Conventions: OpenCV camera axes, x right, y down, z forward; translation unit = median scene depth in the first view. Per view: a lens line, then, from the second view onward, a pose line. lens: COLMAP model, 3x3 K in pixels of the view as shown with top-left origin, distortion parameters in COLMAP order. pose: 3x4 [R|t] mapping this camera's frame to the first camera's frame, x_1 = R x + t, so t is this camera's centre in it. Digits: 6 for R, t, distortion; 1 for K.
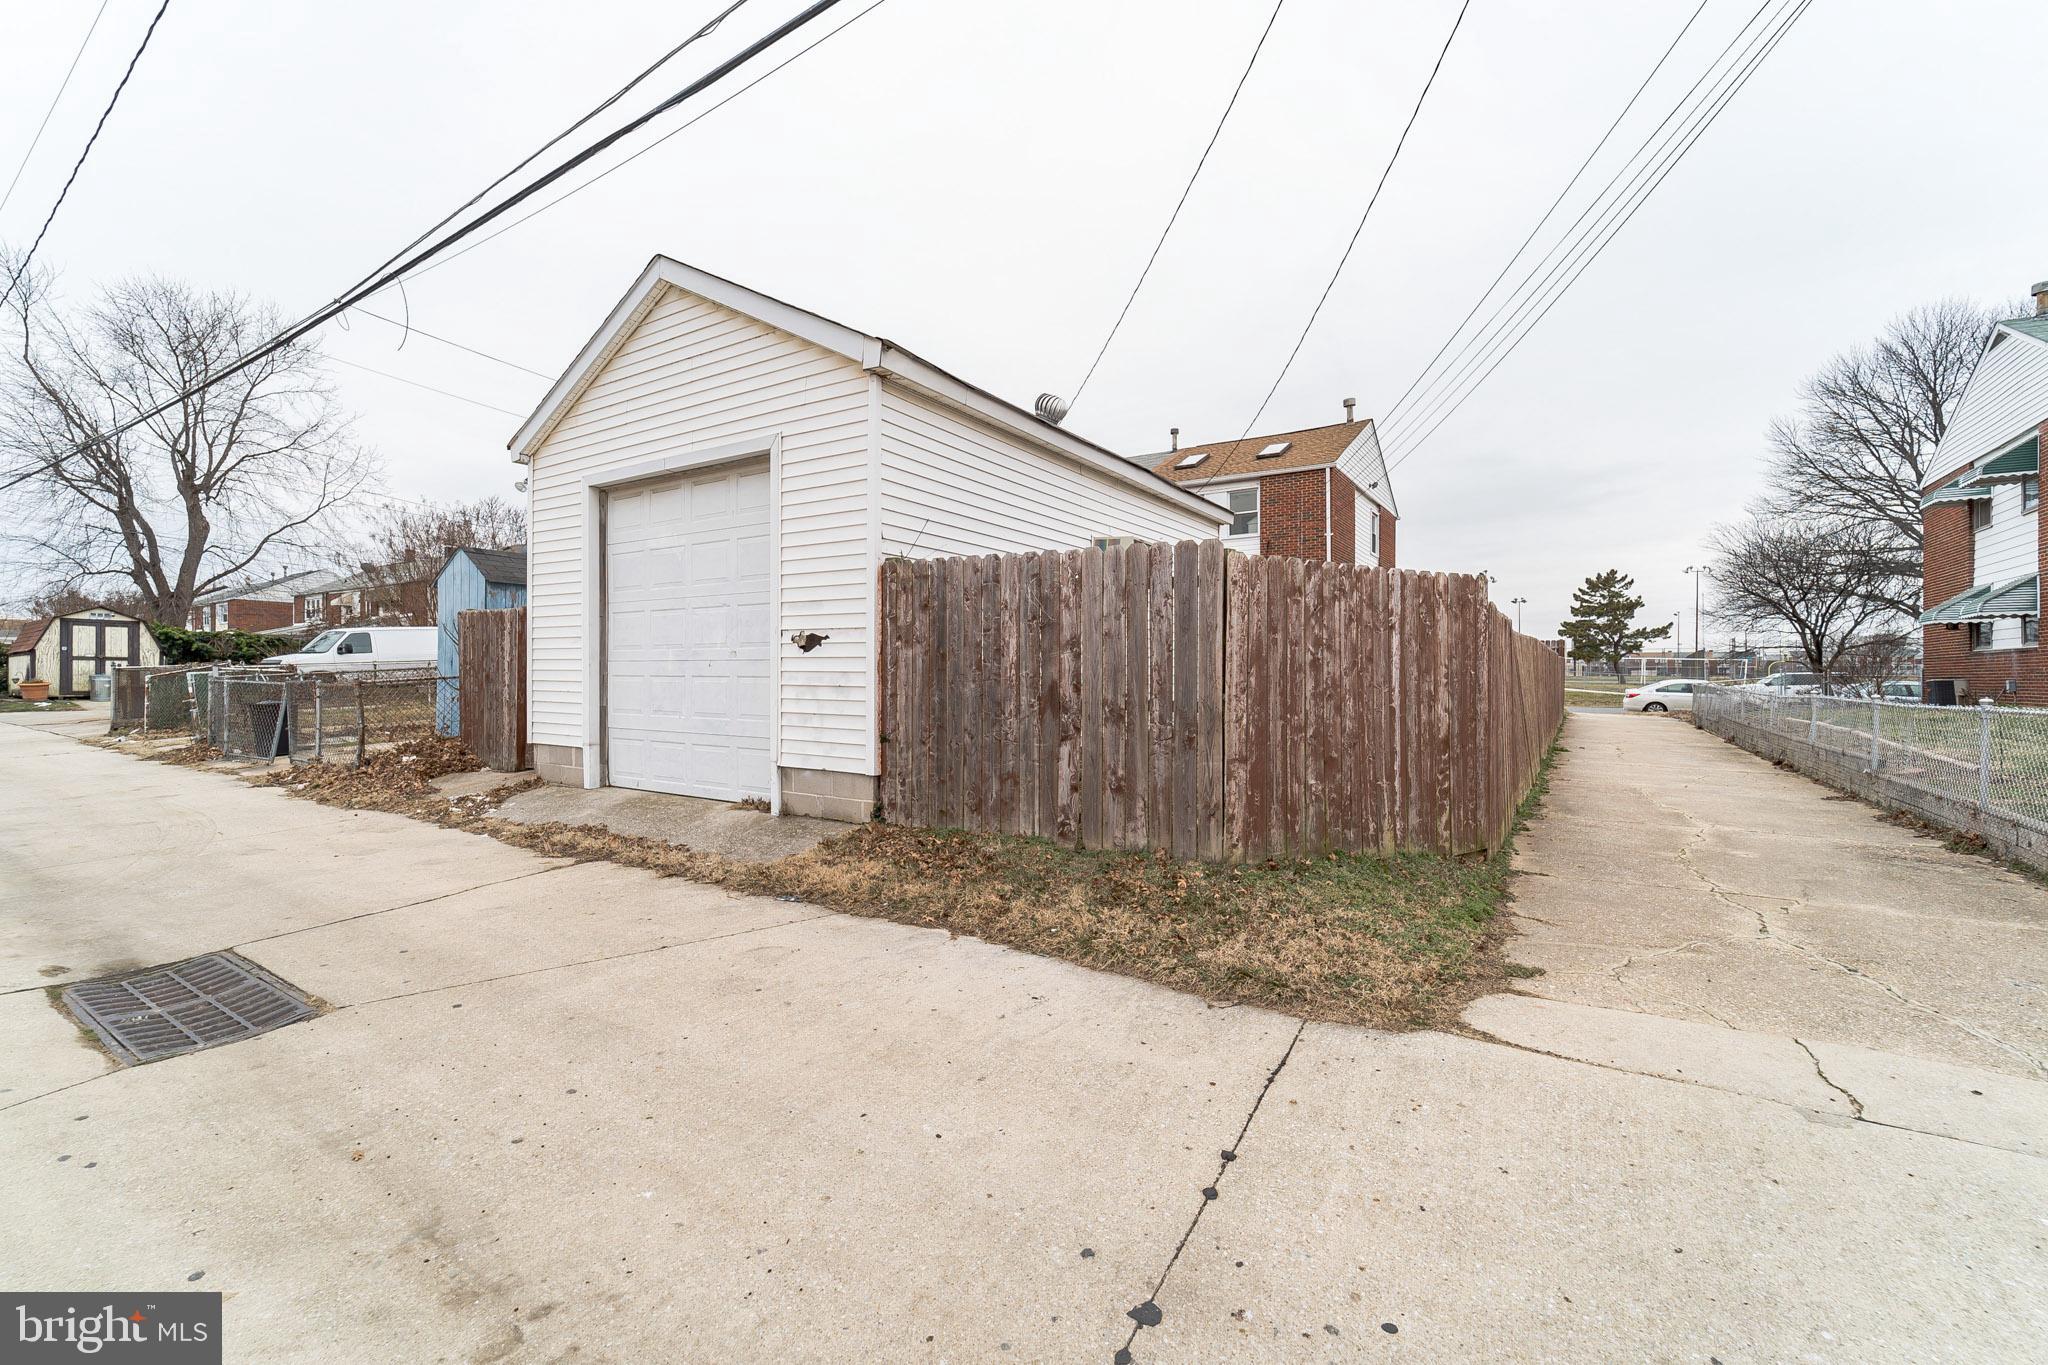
lens RADIAL K [[845.8, 0, 1024.0], [0, 845.8, 682.5], [0, 0, 1]] dist [0.000173, 0.000020]
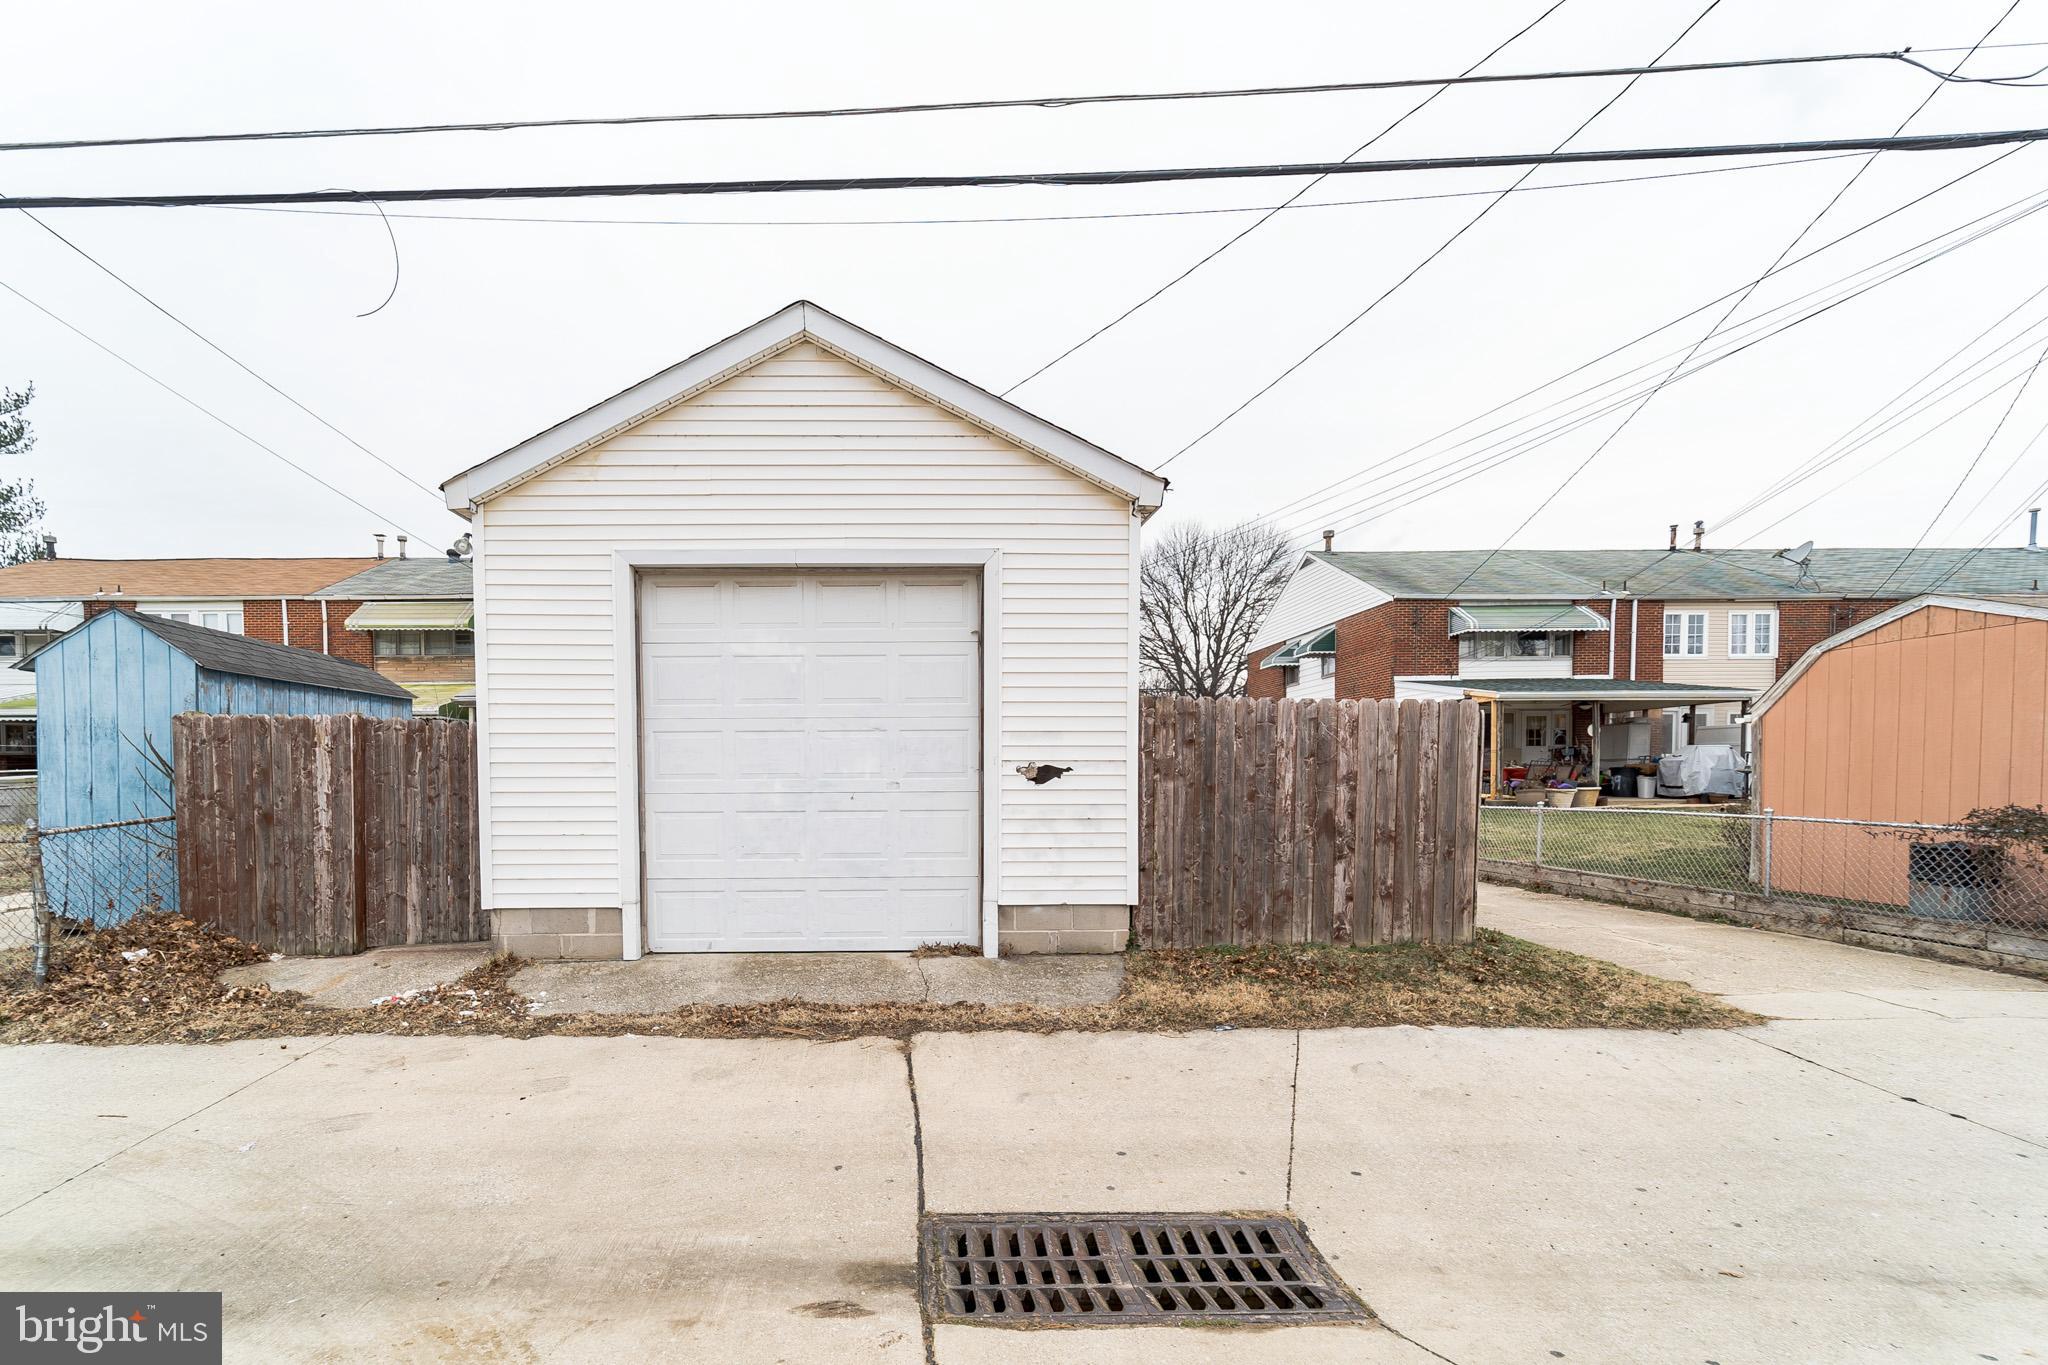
lens RADIAL K [[847.2, 0, 926.4], [0, 847.2, 809.2], [0, 0, 1]] dist [-0.000665, -0.000169]
pose [[0.835081, -0.028673, 0.549379, -0.981994], [0.015548, 0.999472, 0.028530, -0.040582], [-0.549907, -0.015283, 0.835086, 0.290596]]
